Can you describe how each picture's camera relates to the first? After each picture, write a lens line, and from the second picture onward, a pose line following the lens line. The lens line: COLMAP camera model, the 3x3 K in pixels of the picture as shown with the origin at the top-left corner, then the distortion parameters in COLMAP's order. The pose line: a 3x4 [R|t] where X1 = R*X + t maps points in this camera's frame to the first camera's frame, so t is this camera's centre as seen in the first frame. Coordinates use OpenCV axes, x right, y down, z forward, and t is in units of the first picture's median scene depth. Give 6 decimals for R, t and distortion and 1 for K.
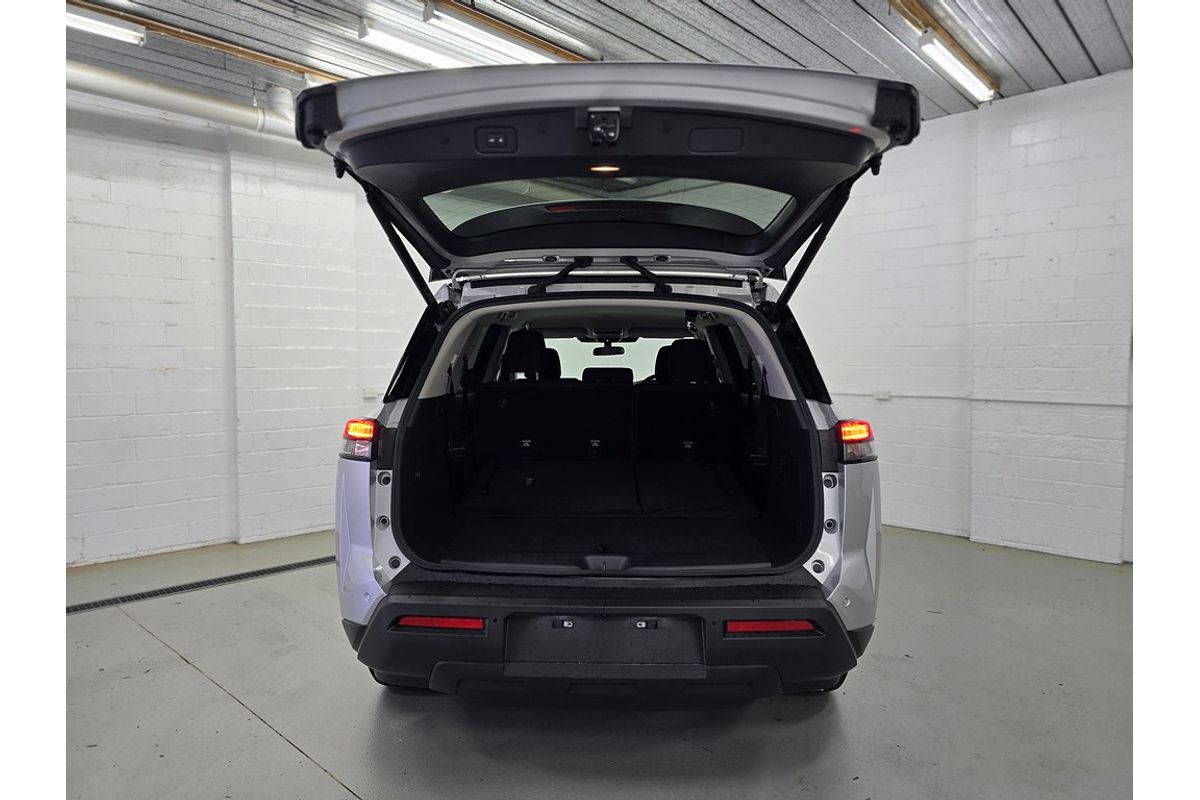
lens RADIAL K [[746.8, 0, 600.0], [0, 746.8, 400.0], [0, 0, 1]] dist [0.023248, -0.001255]
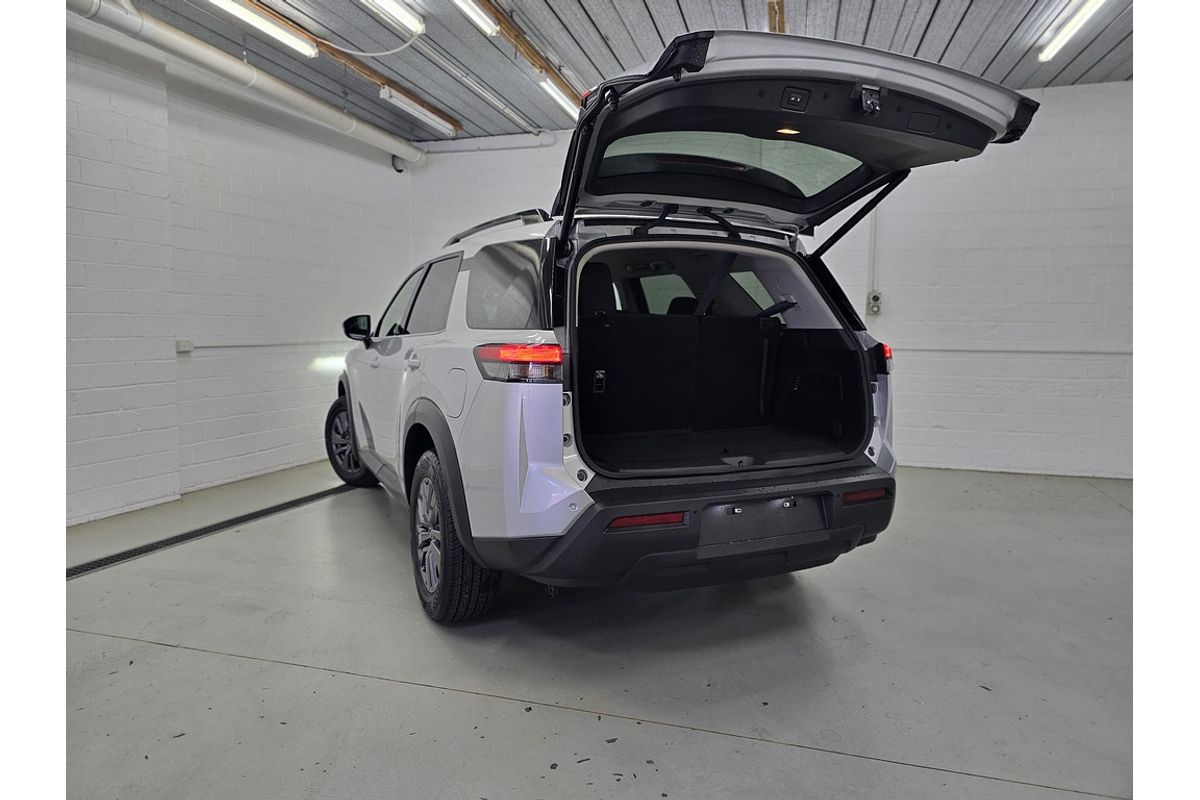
lens RADIAL K [[746.8, 0, 600.0], [0, 746.8, 400.0], [0, 0, 1]] dist [0.023248, -0.001255]
pose [[0.891974, -0.038249, 0.450466, -0.653812], [0.019390, 0.998734, 0.046408, 0.051673], [-0.451671, -0.032660, 0.891587, 0.025634]]
